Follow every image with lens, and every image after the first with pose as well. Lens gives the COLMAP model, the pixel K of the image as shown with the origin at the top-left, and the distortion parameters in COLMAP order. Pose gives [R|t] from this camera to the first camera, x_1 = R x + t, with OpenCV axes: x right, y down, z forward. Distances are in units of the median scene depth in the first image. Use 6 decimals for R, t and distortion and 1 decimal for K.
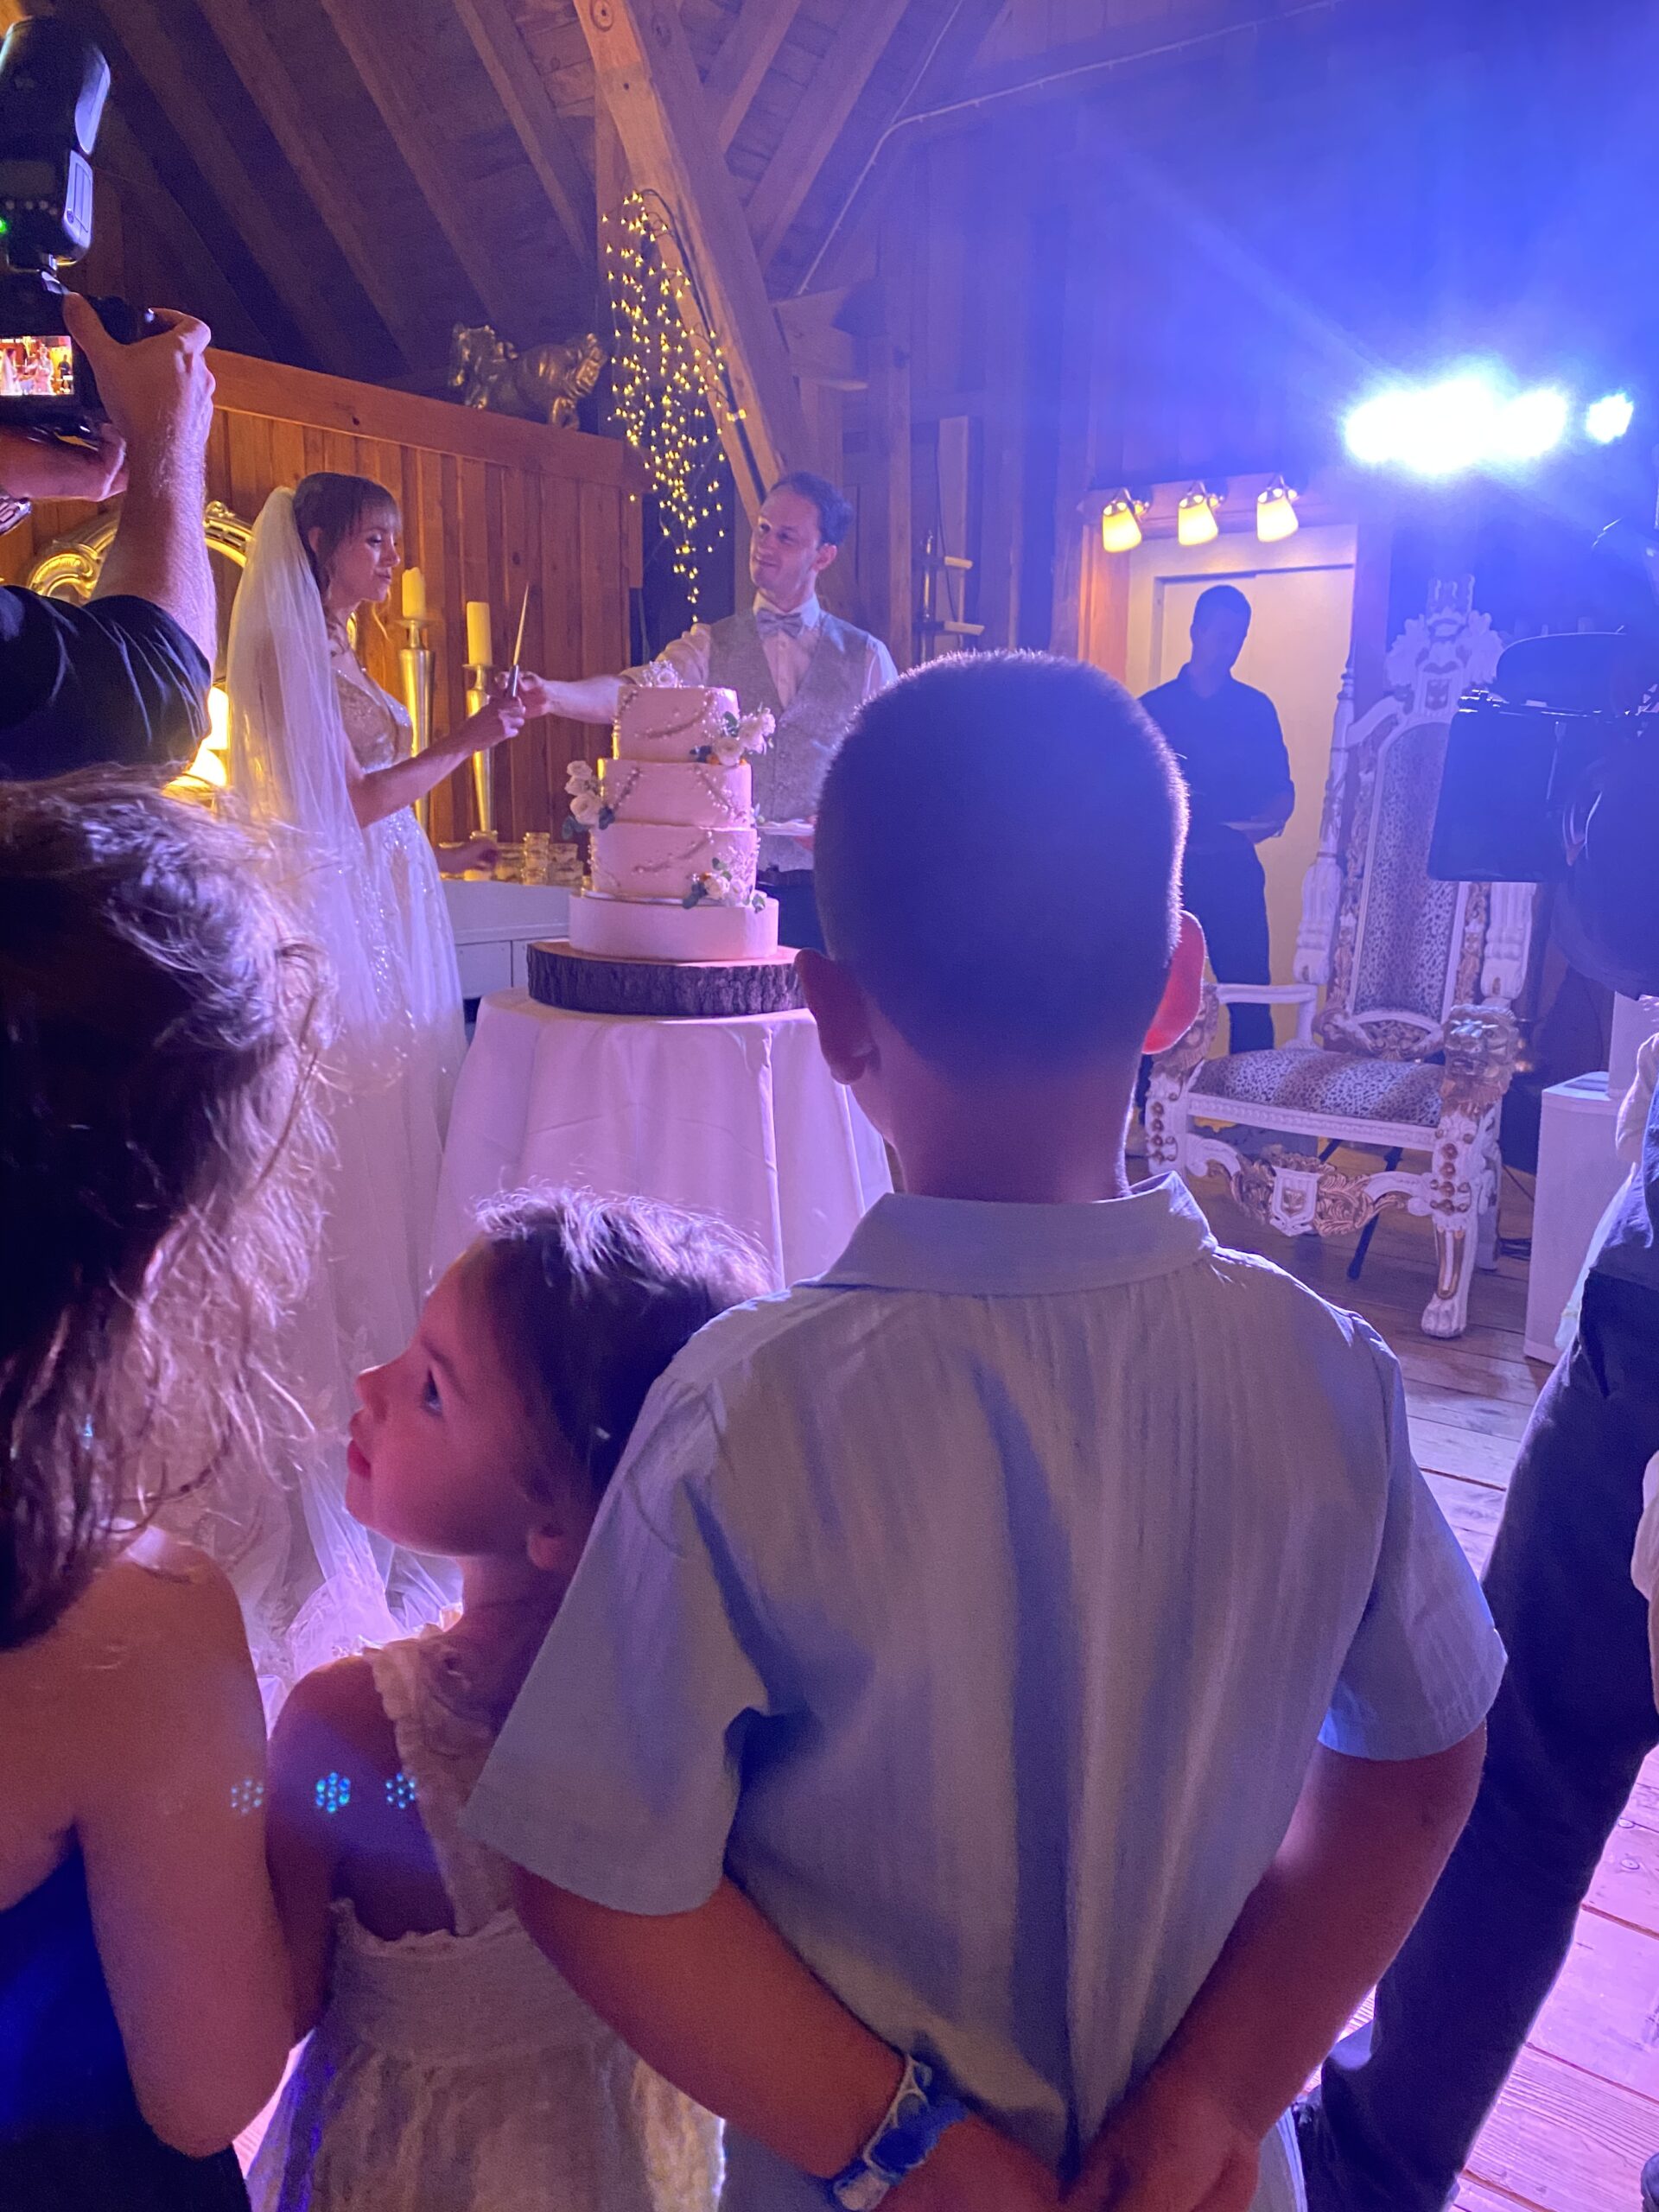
lens RADIAL K [[1671.0, 0, 881.6], [0, 1671.0, 1101.2], [0, 0, 1]] dist [0.042449, -0.166576]
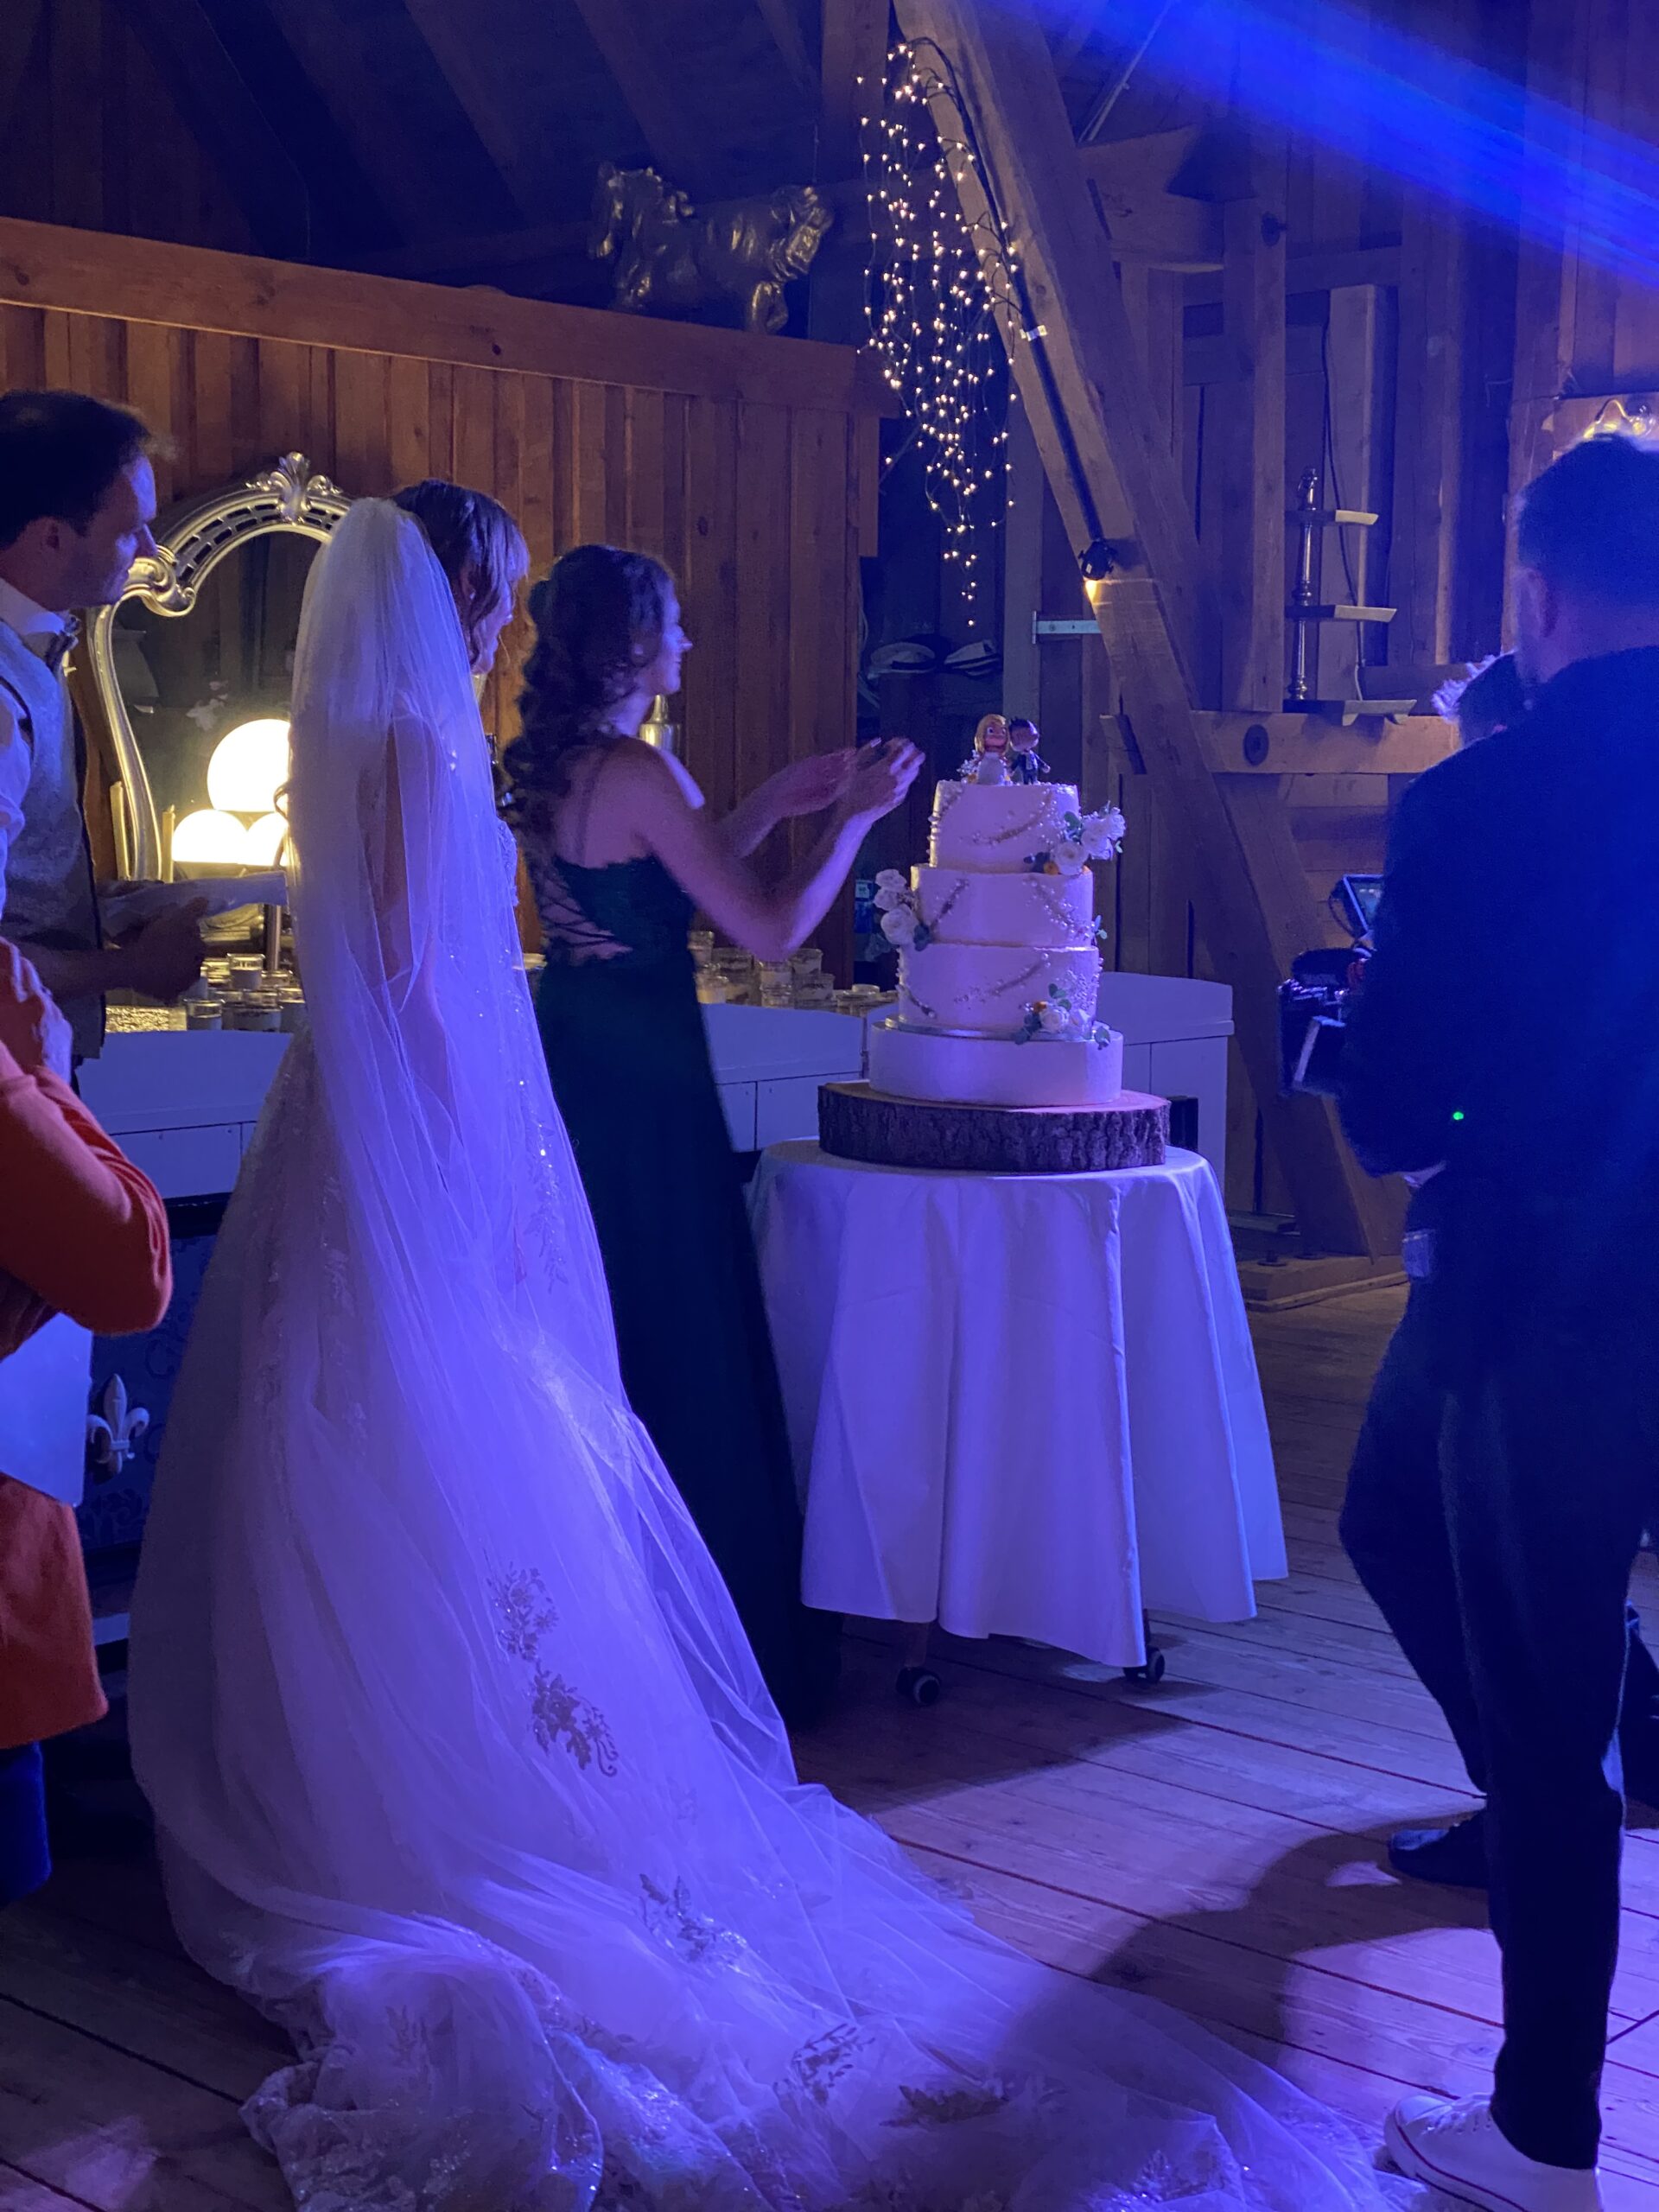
lens RADIAL K [[3223.7, 0, 829.5], [0, 3223.7, 1106.0], [0, 0, 1]] dist [0.028764, 0.495088]
pose [[0.992935, 0.006483, -0.118485, -0.009980], [-0.016909, 0.996048, -0.087197, 0.031815], [0.117451, 0.088584, 0.989120, -0.331366]]
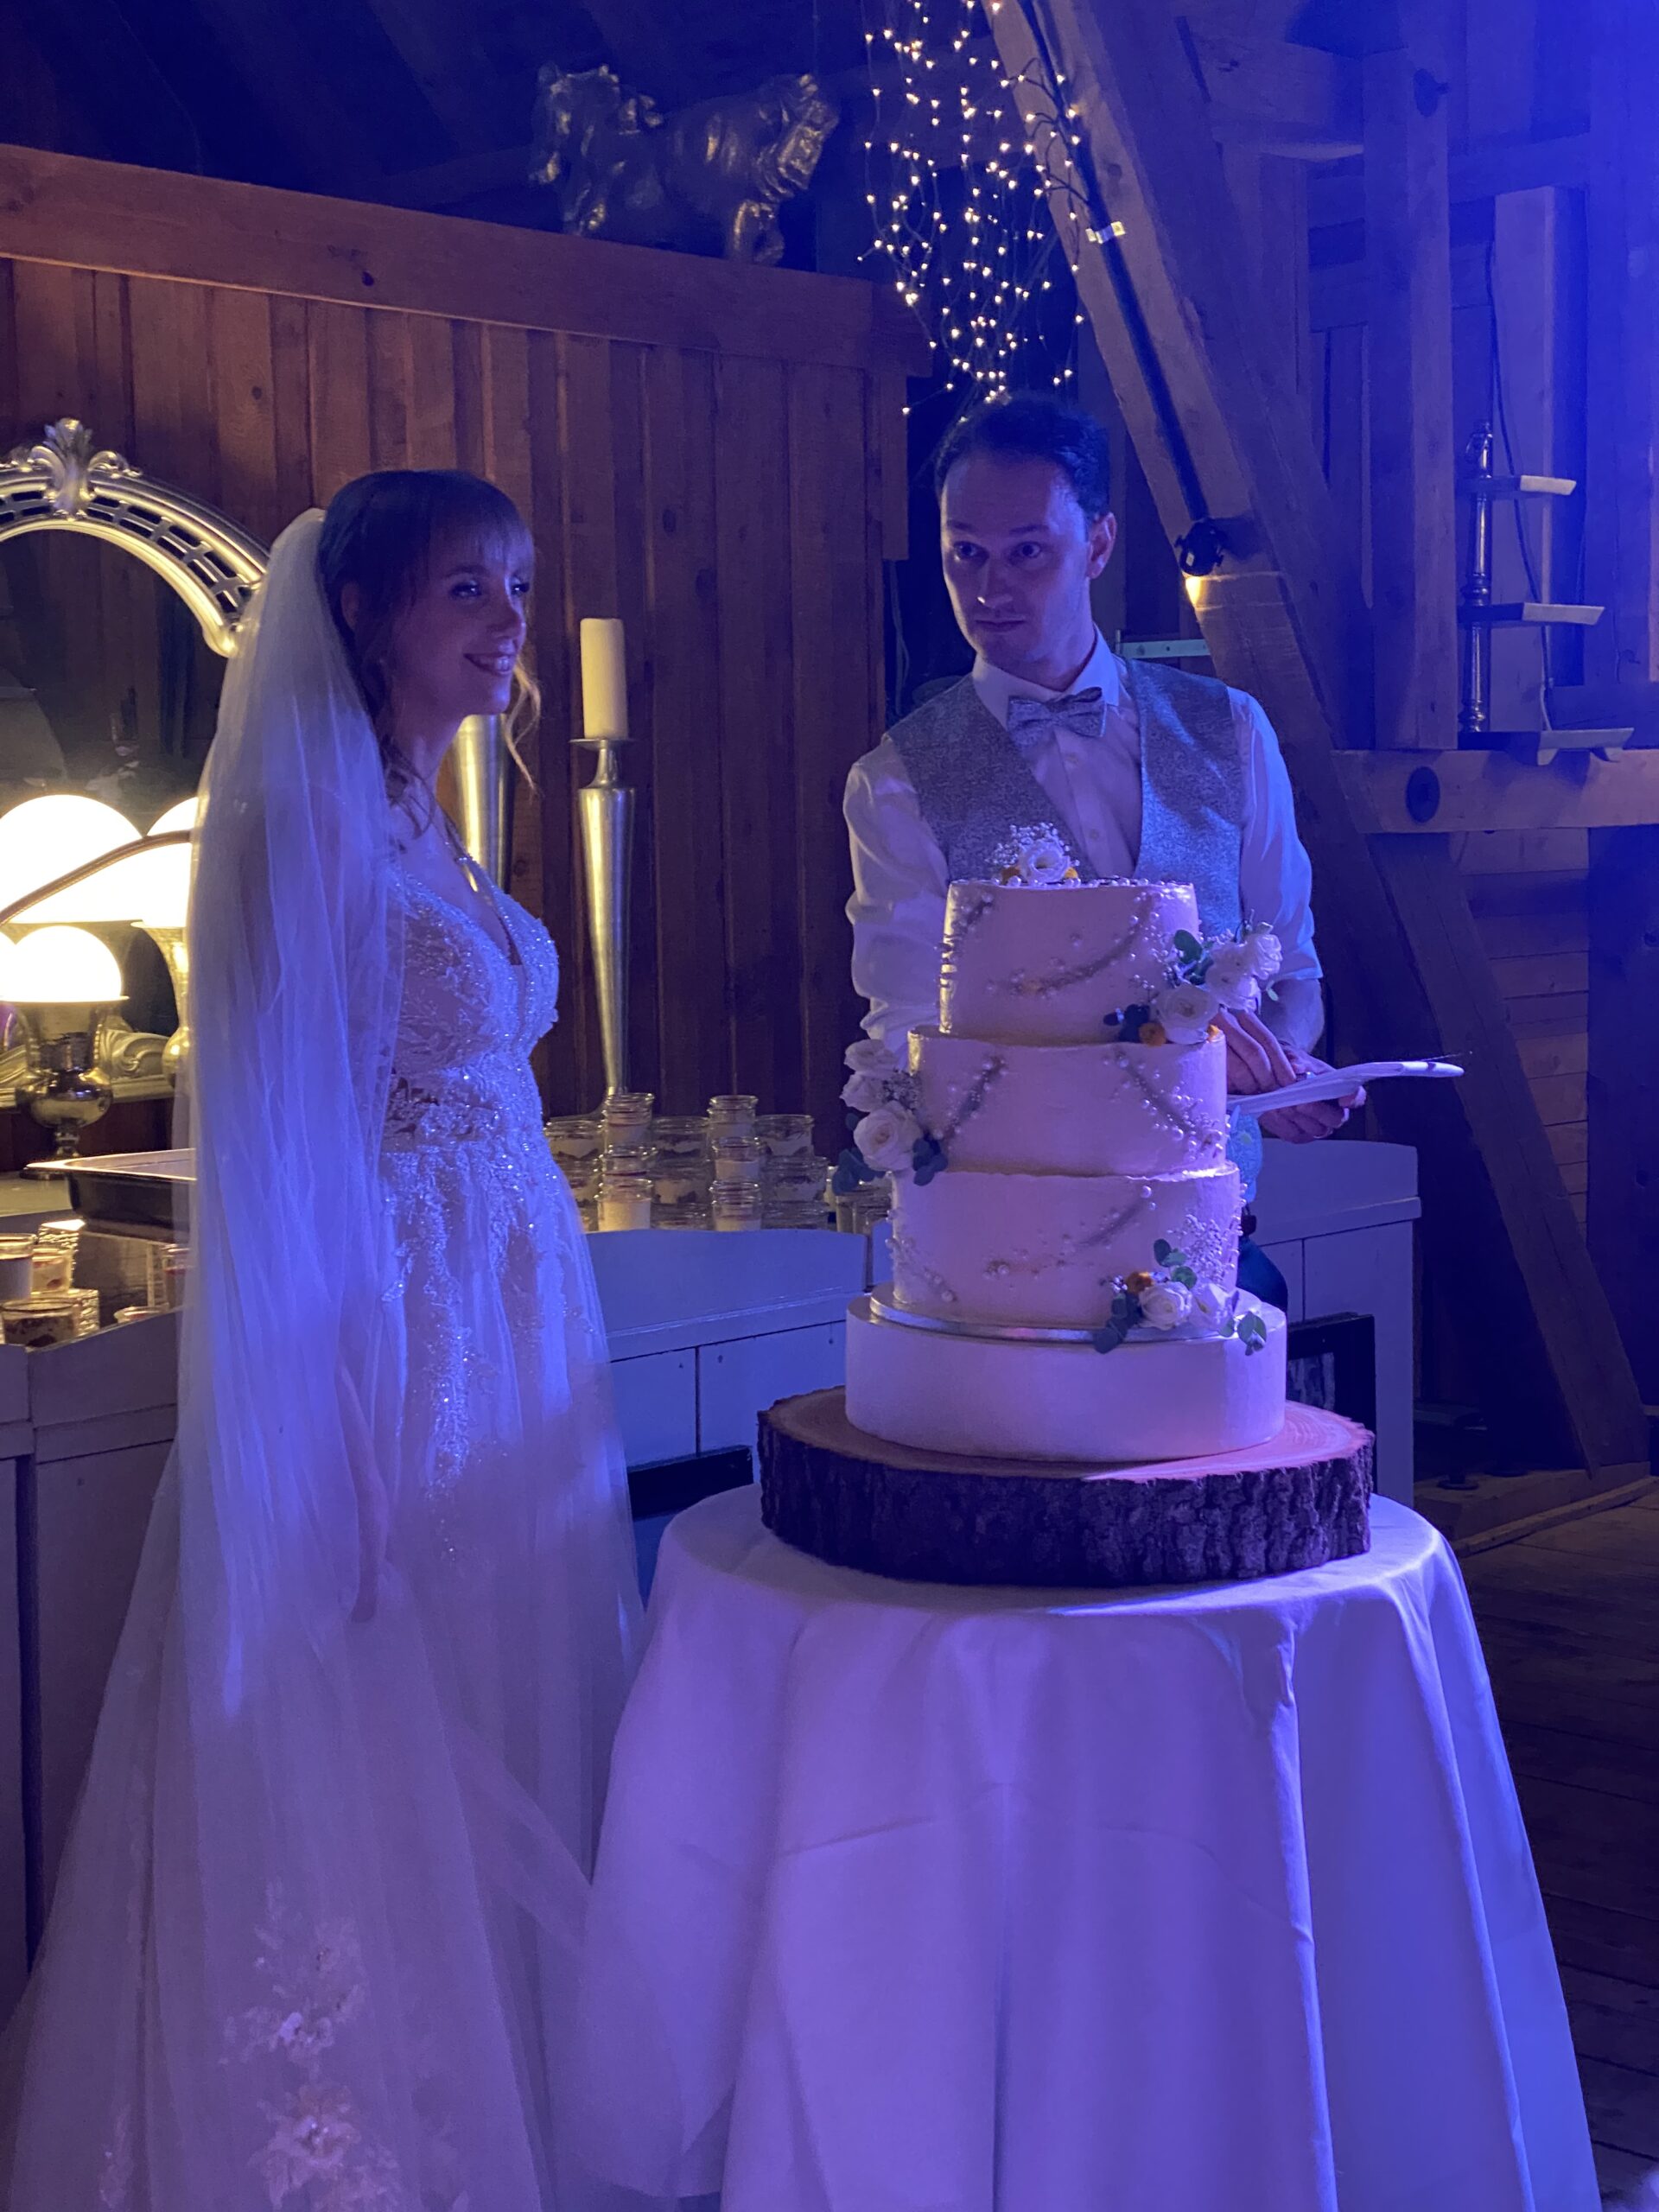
lens RADIAL K [[3281.8, 0, 862.5], [0, 3281.8, 1110.4], [0, 0, 1]] dist [0.134355, -0.205911]
pose [[0.990488, -0.019144, -0.136259, -0.030429], [0.004902, 0.994554, -0.104105, -0.046941], [0.137510, 0.102446, 0.985188, 0.041073]]
